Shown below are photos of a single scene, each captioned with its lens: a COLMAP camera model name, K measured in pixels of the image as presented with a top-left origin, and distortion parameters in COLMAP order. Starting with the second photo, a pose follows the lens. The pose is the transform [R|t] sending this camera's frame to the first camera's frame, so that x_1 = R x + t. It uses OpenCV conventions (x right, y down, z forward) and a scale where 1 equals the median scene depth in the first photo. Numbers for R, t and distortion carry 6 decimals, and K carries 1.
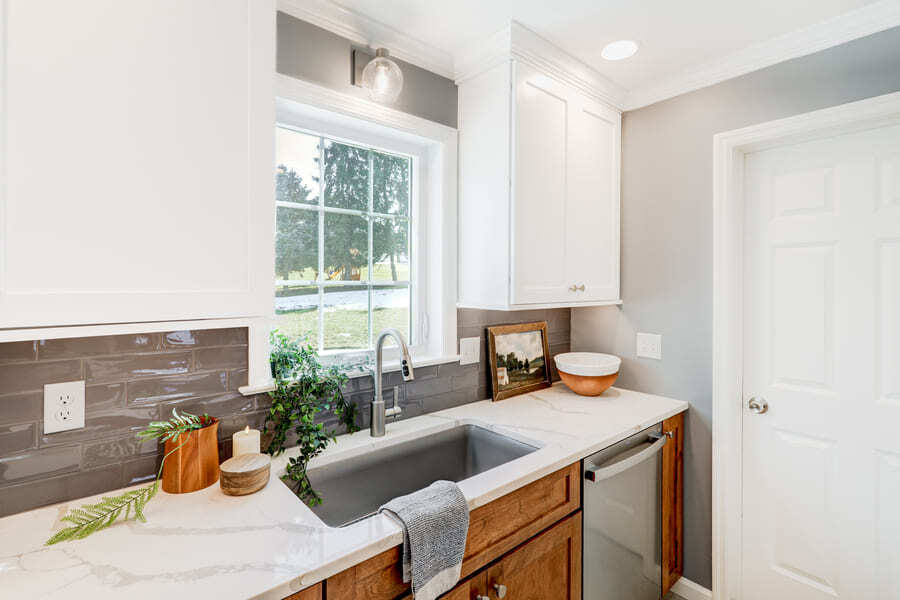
lens RADIAL K [[434.6, 0, 454.0], [0, 434.6, 285.2], [0, 0, 1]] dist [-0.000345, 0.000282]
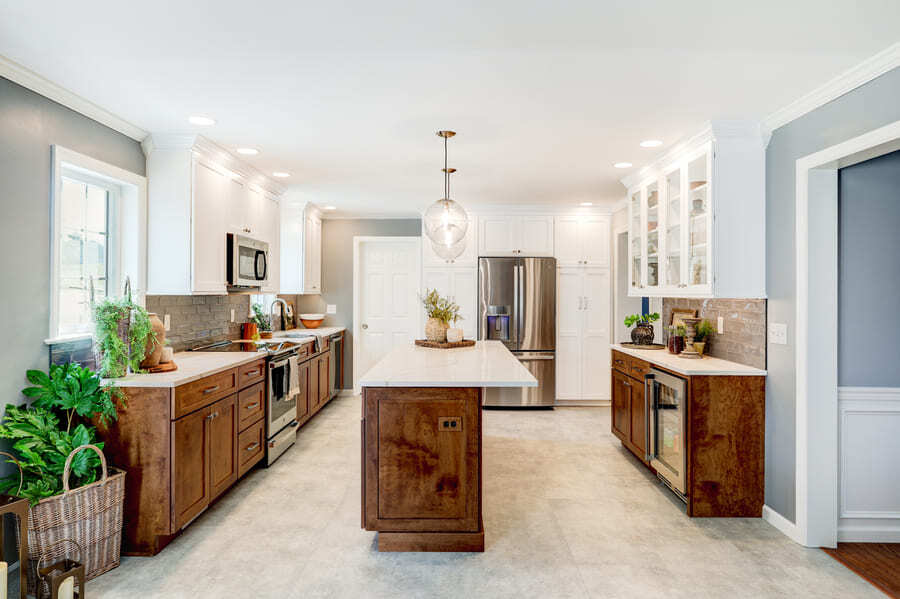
lens RADIAL K [[559.5, 0, 451.7], [0, 559.5, 292.6], [0, 0, 1]] dist [0.002439, 0.000774]
pose [[0.663209, 0.004006, 0.748424, -1.770195], [-0.003291, 0.999992, -0.002436, 0.043401], [-0.748427, -0.000848, 0.663216, -1.984963]]
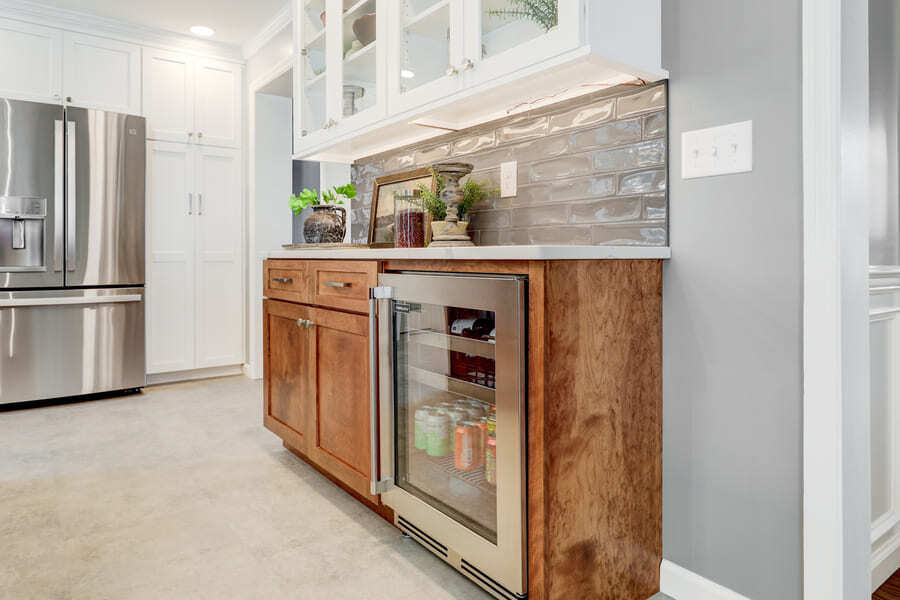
lens RADIAL K [[564.9, 0, 415.0], [0, 564.9, 255.1], [0, 0, 1]] dist [-0.001829, -0.000717]
pose [[0.105269, 0.002379, 0.994441, -0.633745], [0.002337, 0.999994, -0.002639, 0.283238], [-0.994441, 0.002602, 0.105263, -1.324900]]
